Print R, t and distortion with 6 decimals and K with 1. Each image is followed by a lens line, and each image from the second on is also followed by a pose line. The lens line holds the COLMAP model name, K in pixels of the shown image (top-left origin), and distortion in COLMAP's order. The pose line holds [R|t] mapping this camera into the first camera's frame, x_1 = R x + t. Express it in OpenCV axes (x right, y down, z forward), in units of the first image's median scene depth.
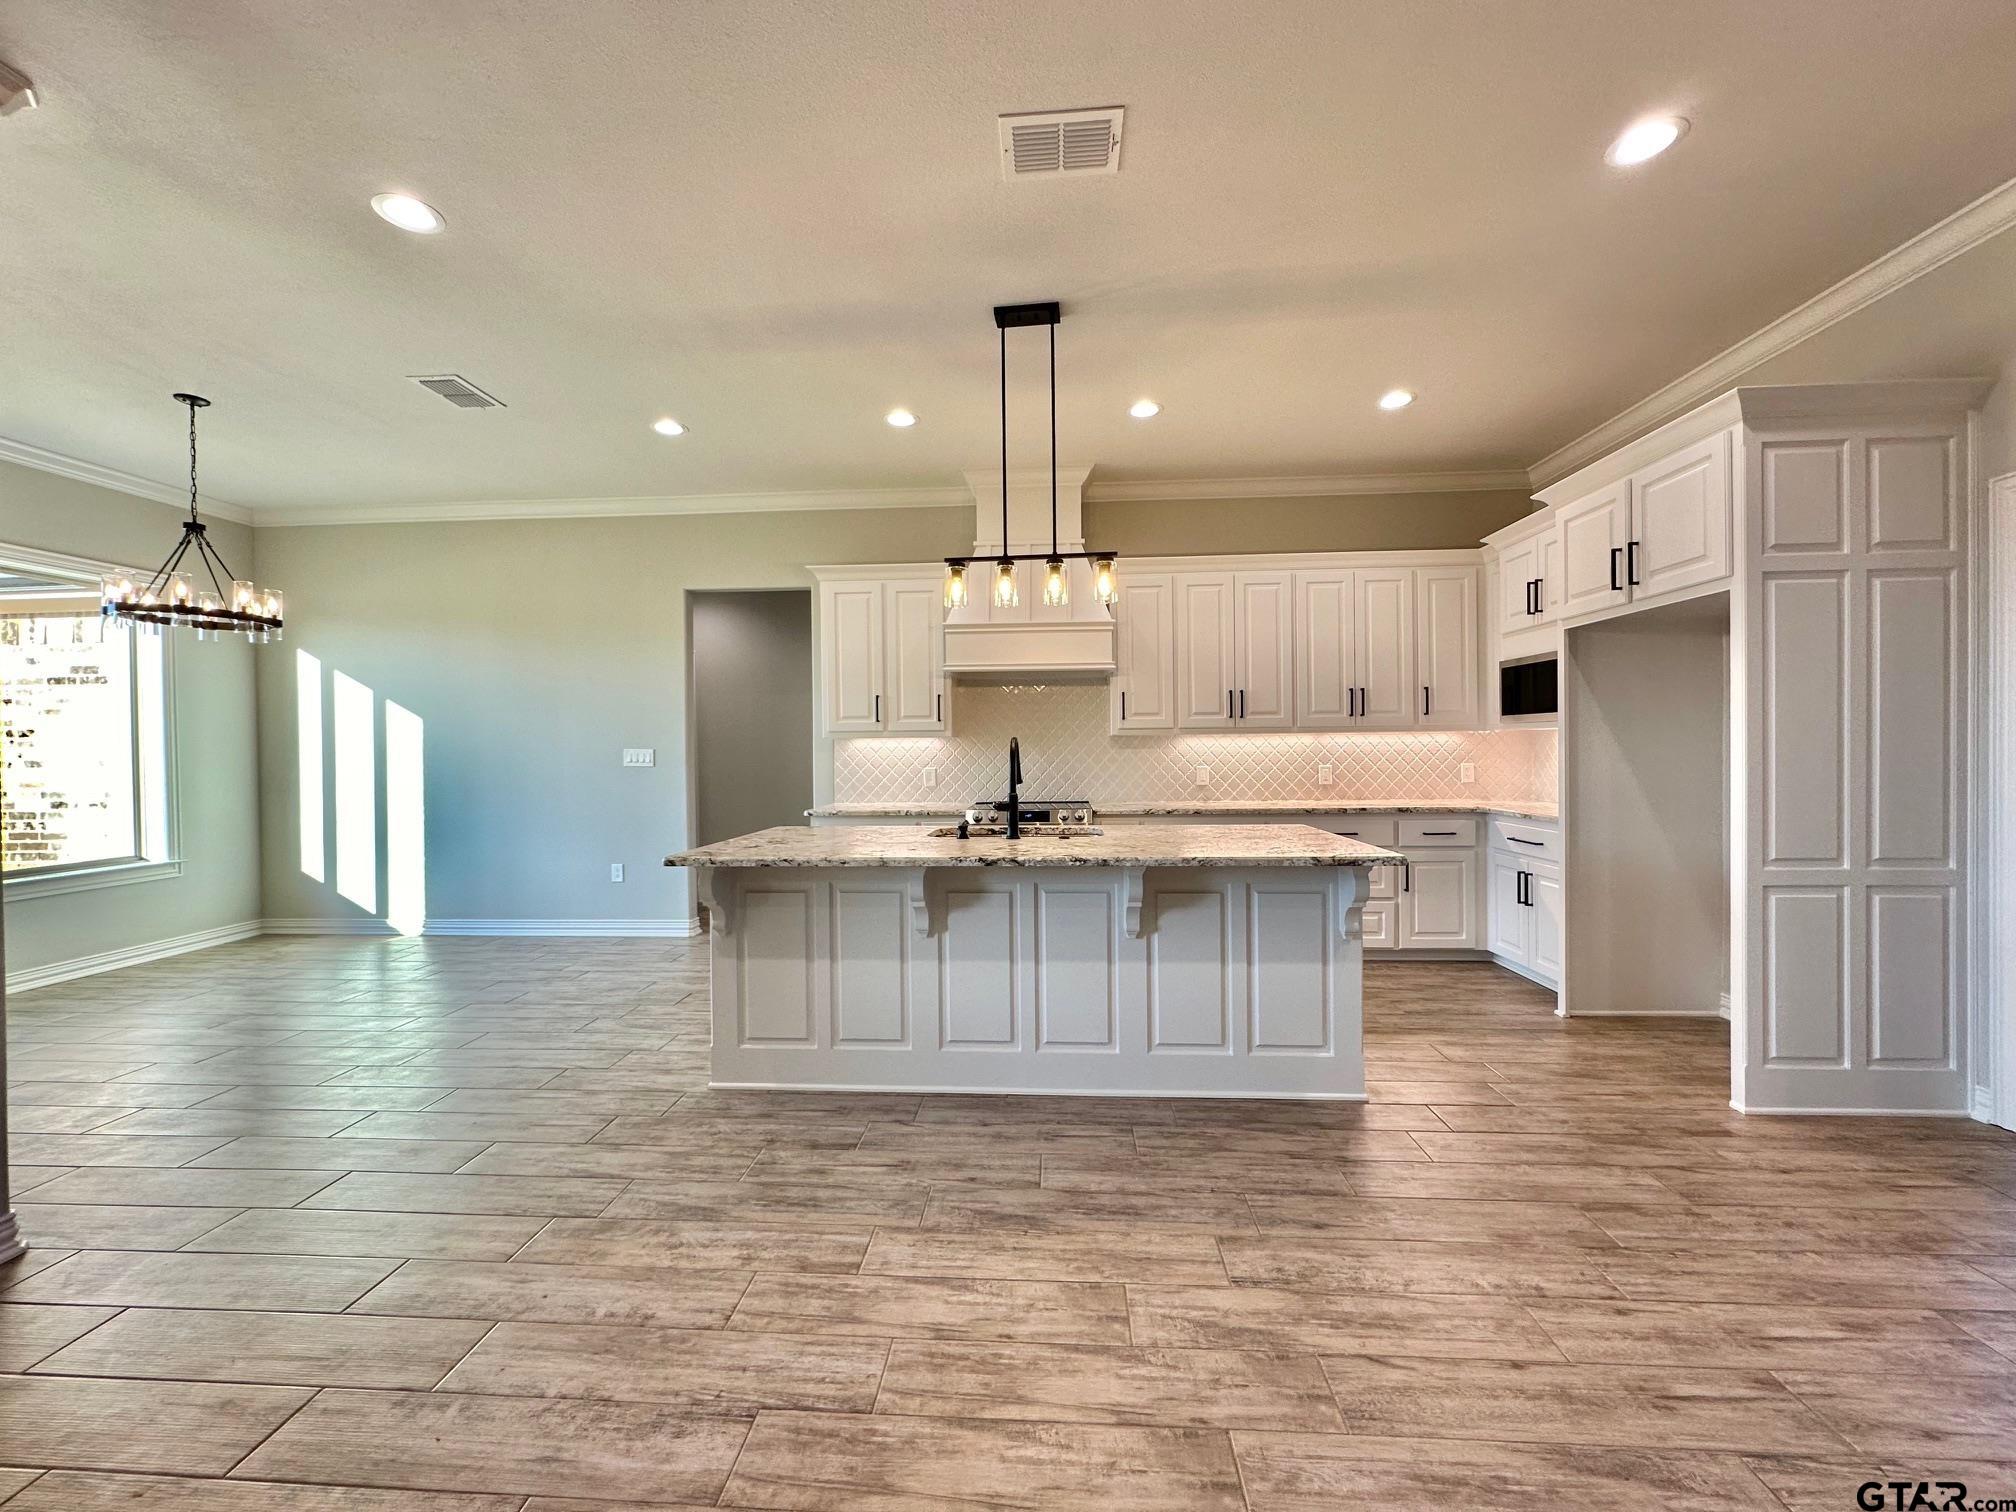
lens RADIAL K [[801.7, 0, 1007.0], [0, 801.7, 756.3], [0, 0, 1]] dist [-0.003798, 0.000846]
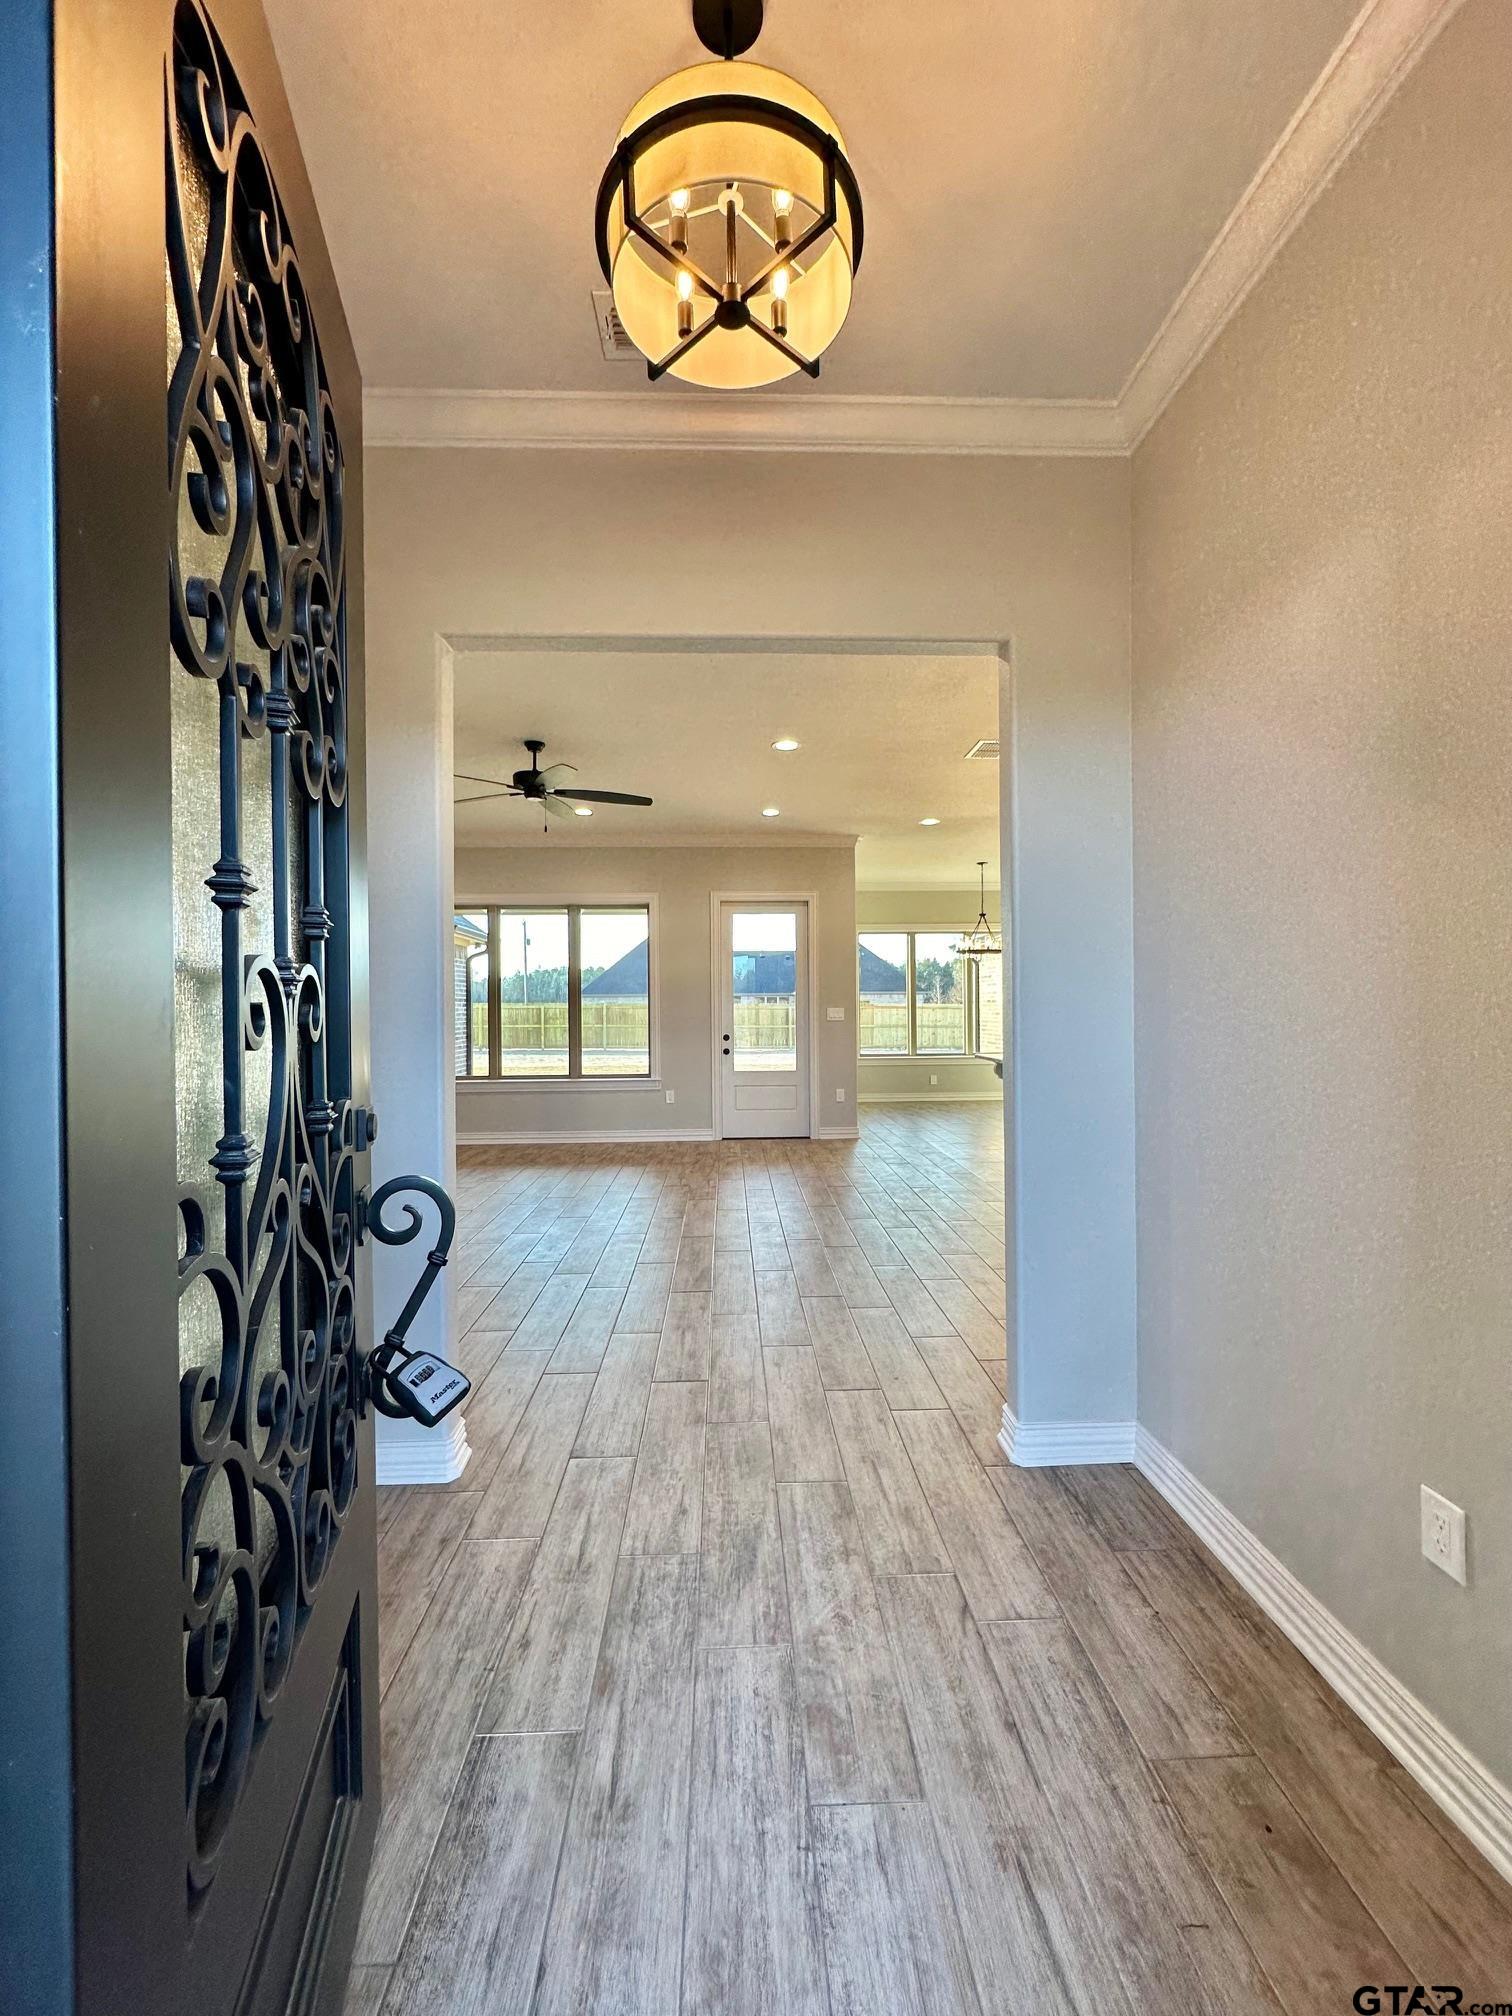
lens RADIAL K [[801.7, 0, 753.9], [0, 801.7, 990.0], [0, 0, 1]] dist [-0.003798, 0.000846]
pose [[0.099858, -0.009441, -0.994957, 1.999192], [-0.002641, 0.999949, -0.009754, -0.042973], [0.994998, 0.003602, 0.099828, 0.085909]]
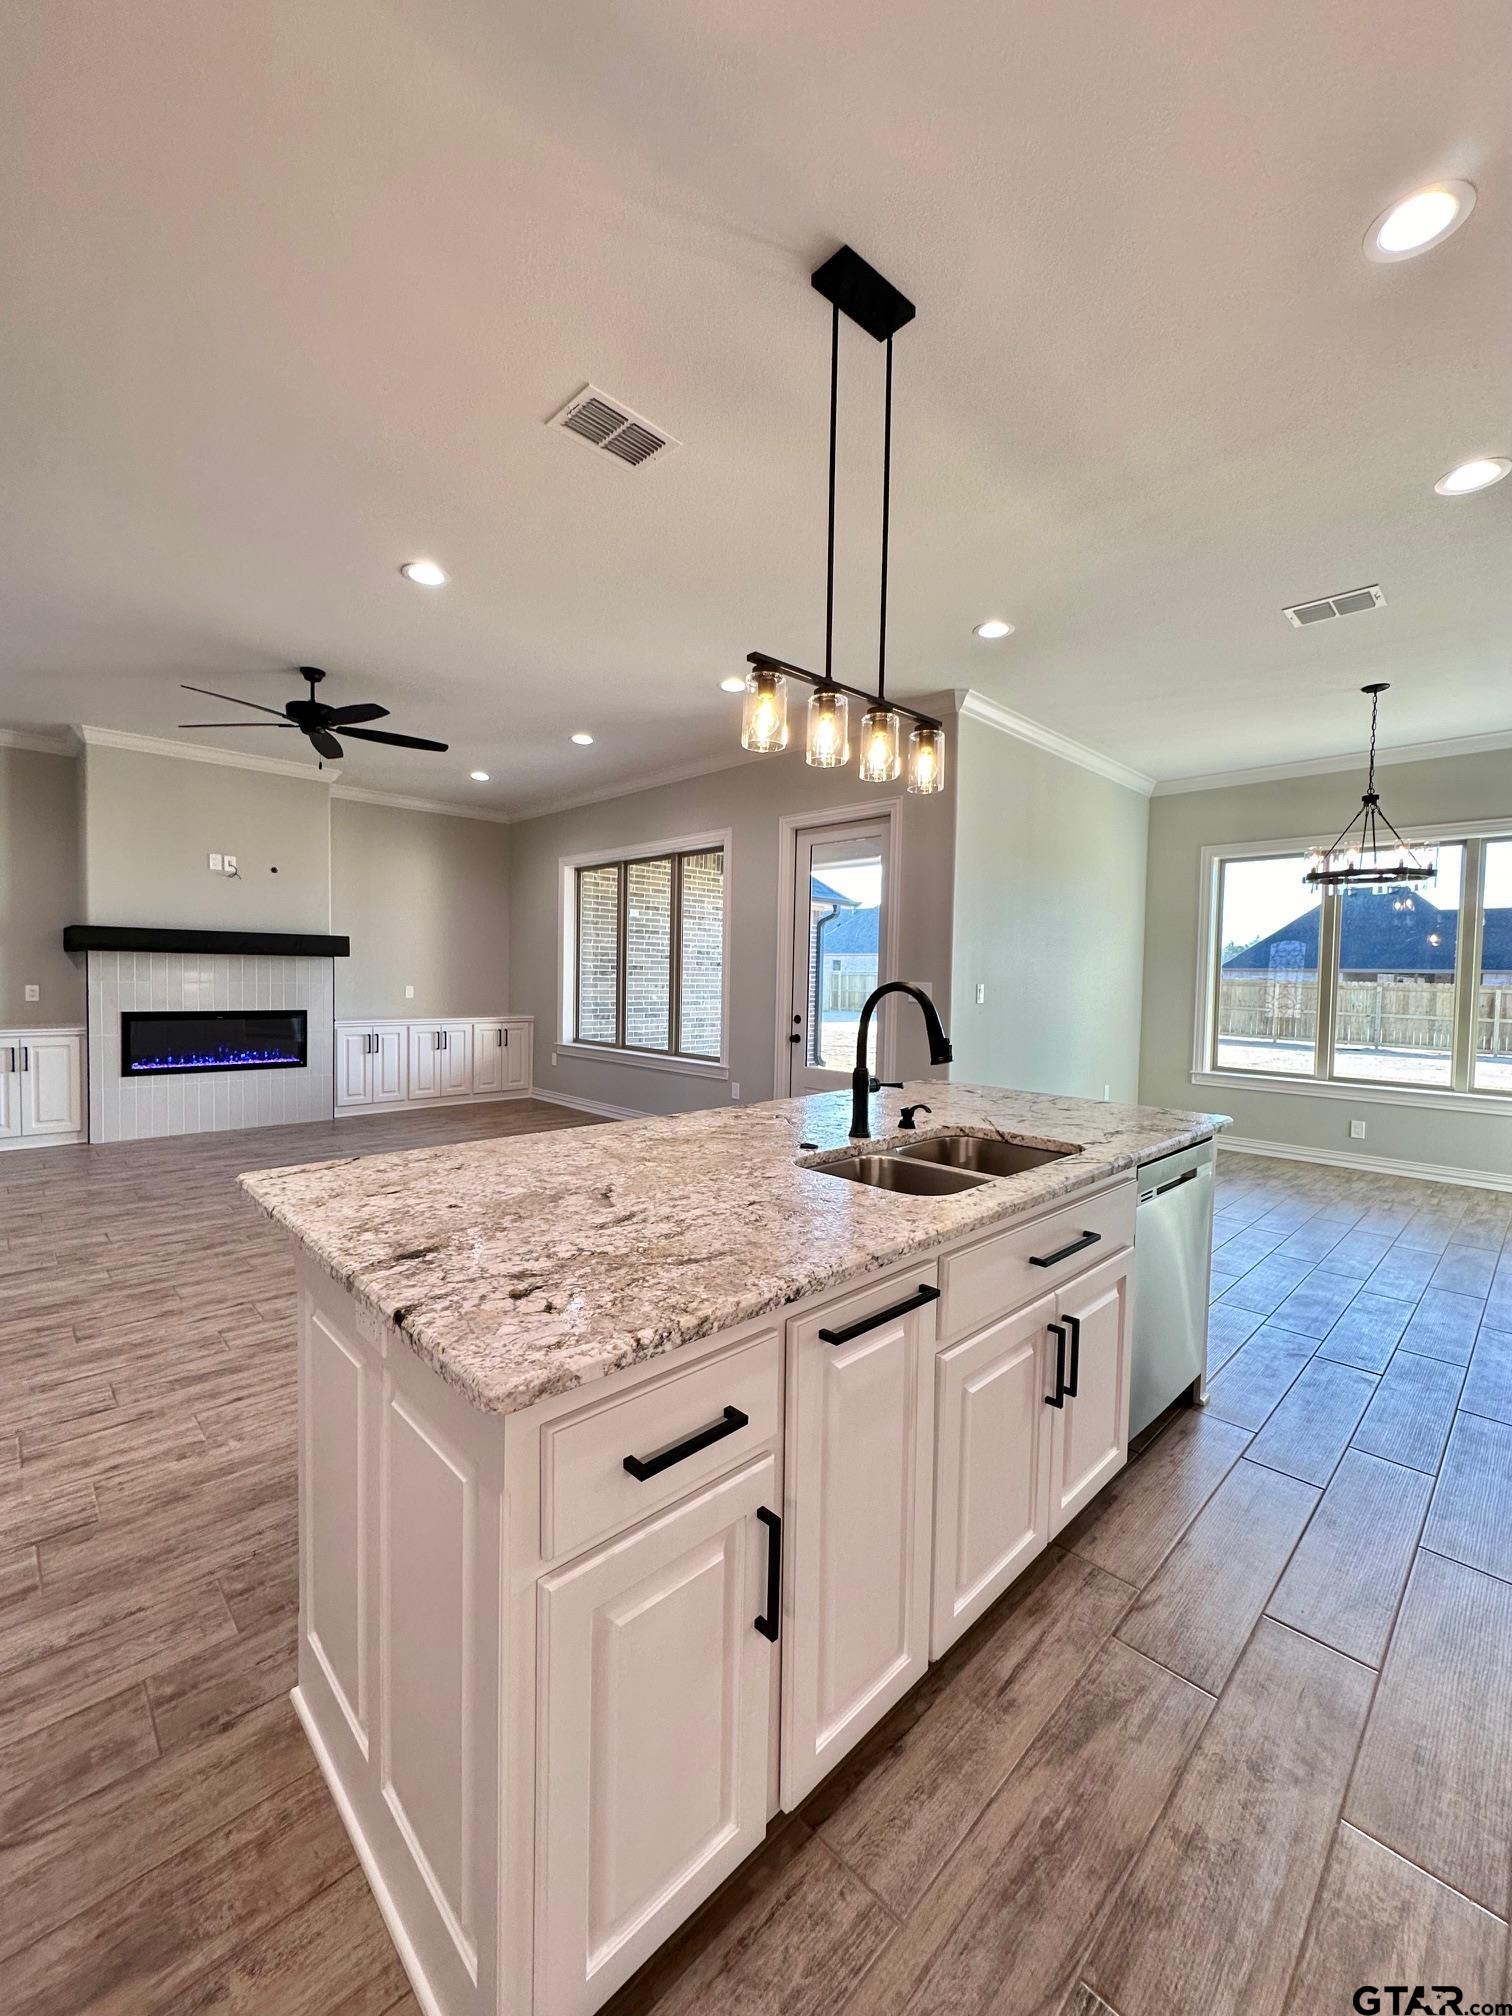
lens RADIAL K [[801.7, 0, 756.4], [0, 801.7, 1006.4], [0, 0, 1]] dist [-0.003798, 0.000846]
pose [[-0.669216, 0.028457, -0.742523, 0.669166], [-0.018345, 0.998329, 0.054794, -0.046624], [0.742841, 0.050291, -0.667576, 1.664257]]
